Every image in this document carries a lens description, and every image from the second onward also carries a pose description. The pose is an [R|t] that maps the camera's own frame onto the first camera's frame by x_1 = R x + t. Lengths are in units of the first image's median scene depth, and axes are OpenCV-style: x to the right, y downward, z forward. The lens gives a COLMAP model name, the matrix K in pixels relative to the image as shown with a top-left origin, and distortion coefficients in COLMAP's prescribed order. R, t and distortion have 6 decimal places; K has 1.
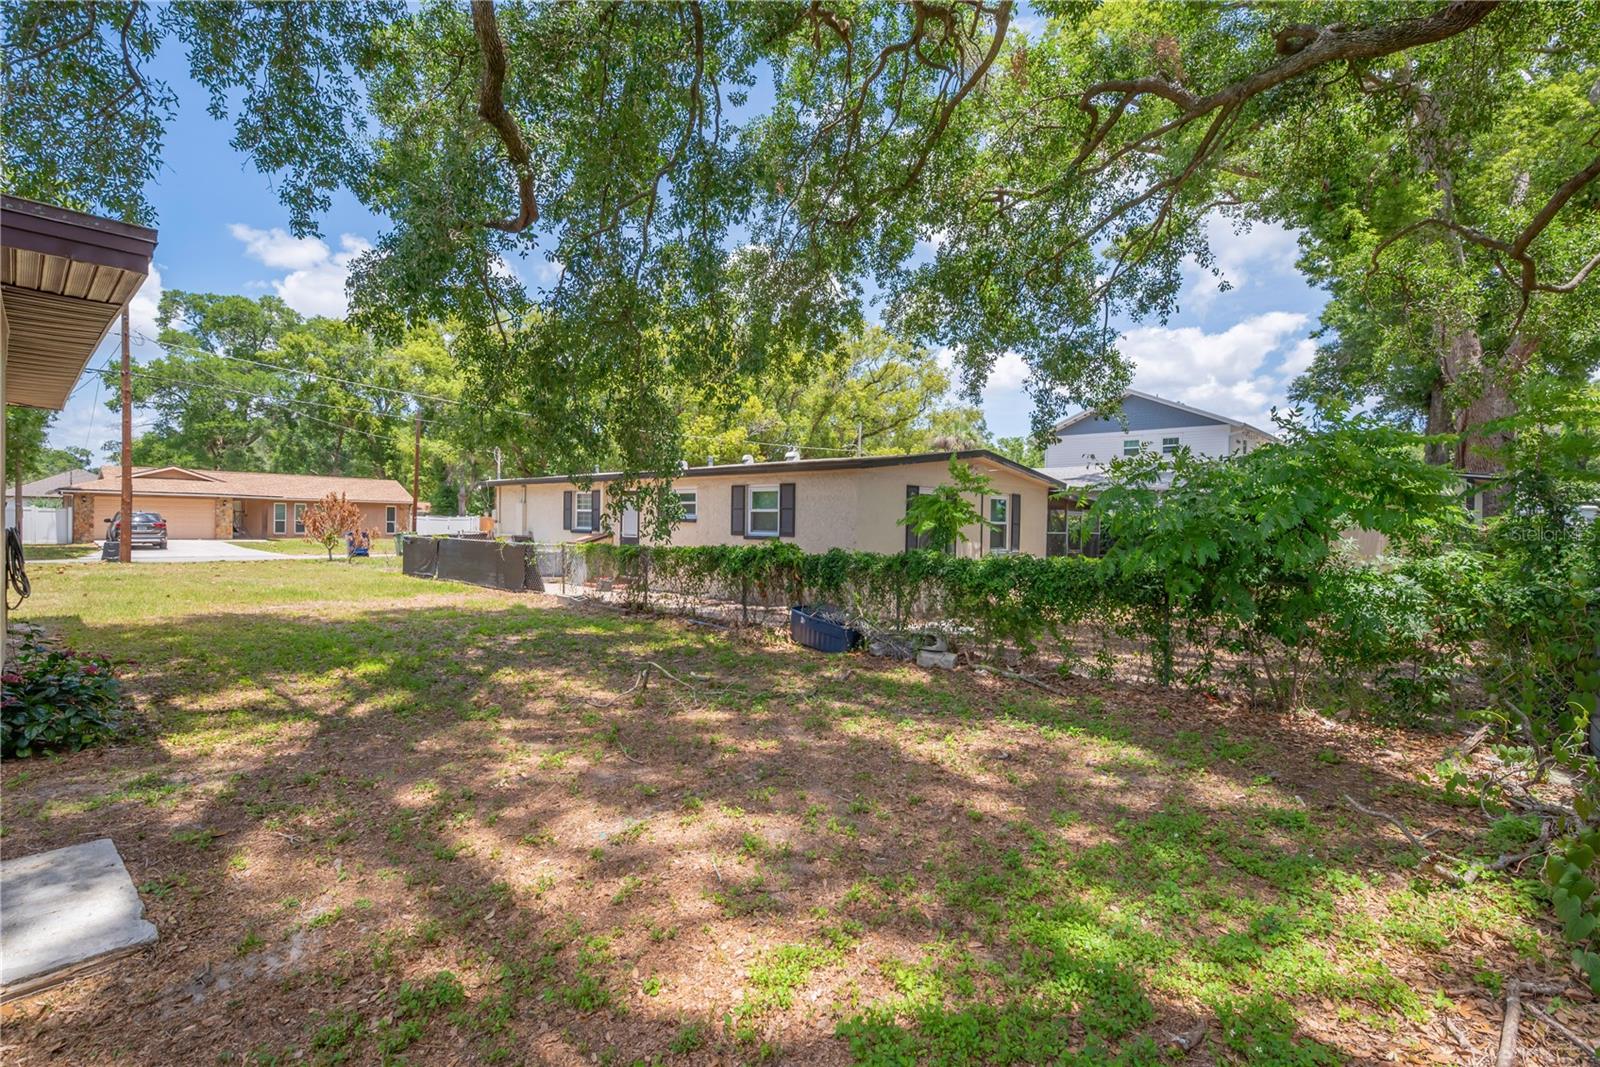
lens RADIAL K [[754.9, 0, 802.5], [0, 754.9, 528.3], [0, 0, 1]] dist [-0.001563, 0.000135]
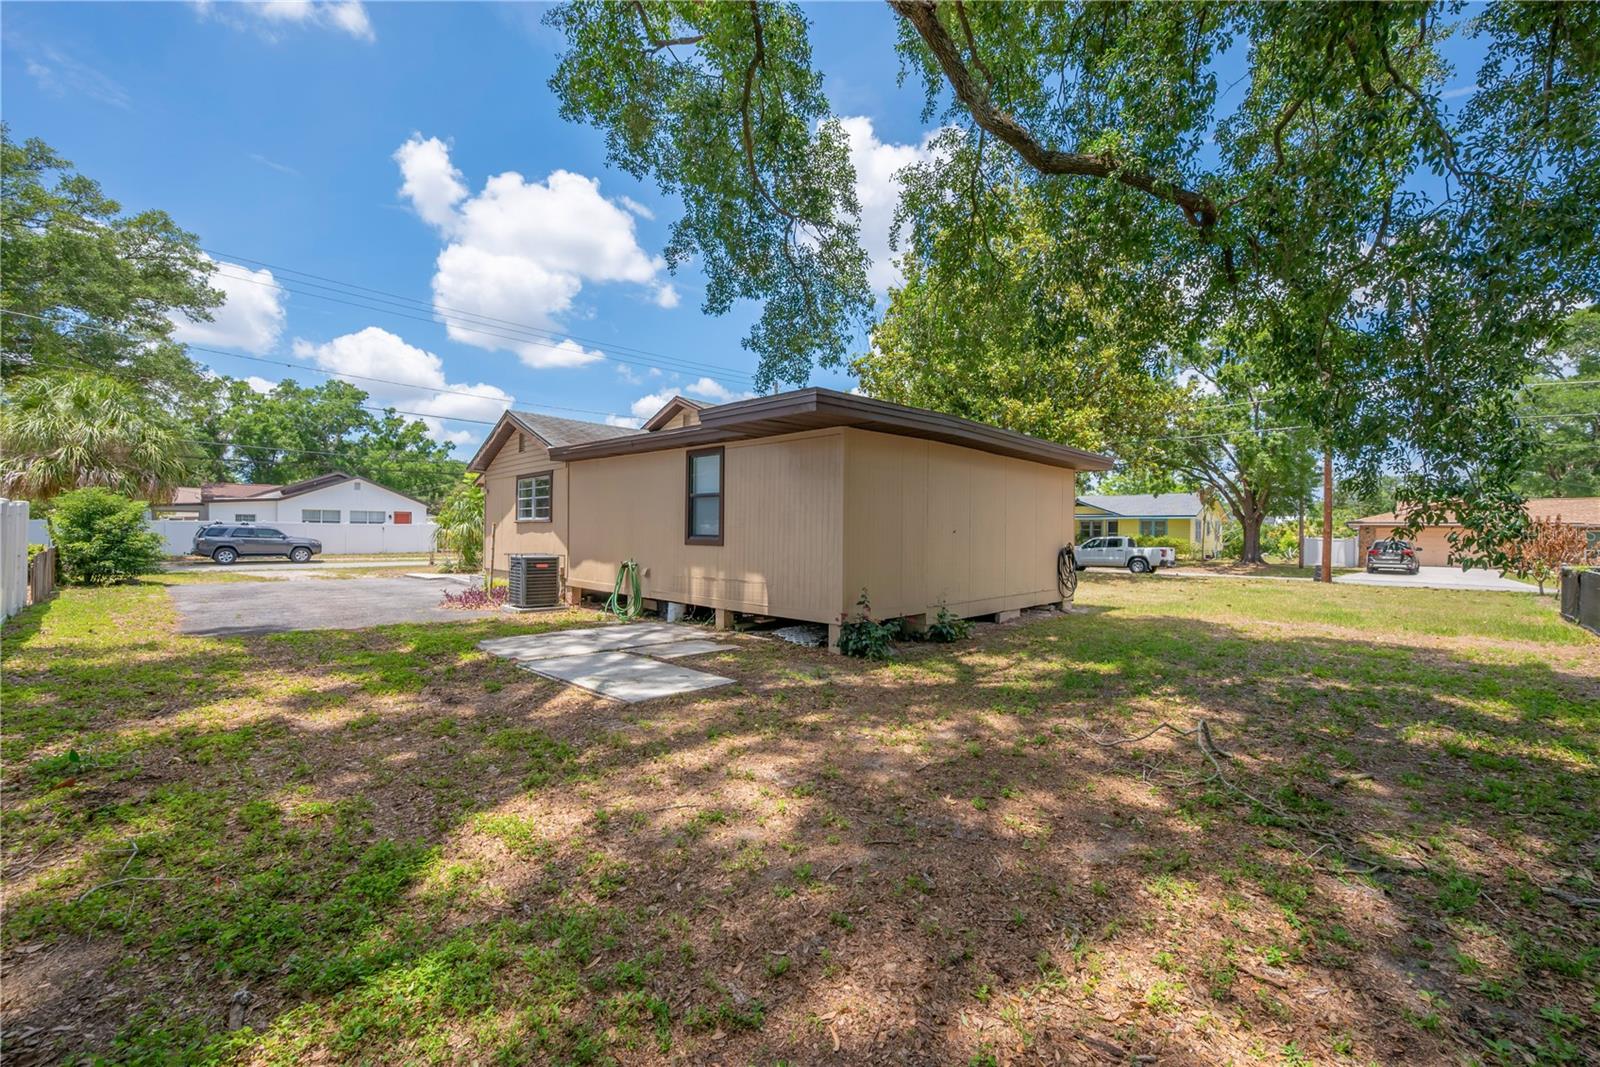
lens RADIAL K [[644.8, 0, 802.6], [0, 644.8, 535.5], [0, 0, 1]] dist [-0.001717, 0.000002]
pose [[-0.021909, -0.013981, -0.999662, 0.723082], [-0.019919, 0.999710, -0.013545, 0.008314], [0.999562, 0.019615, -0.022181, 0.928027]]
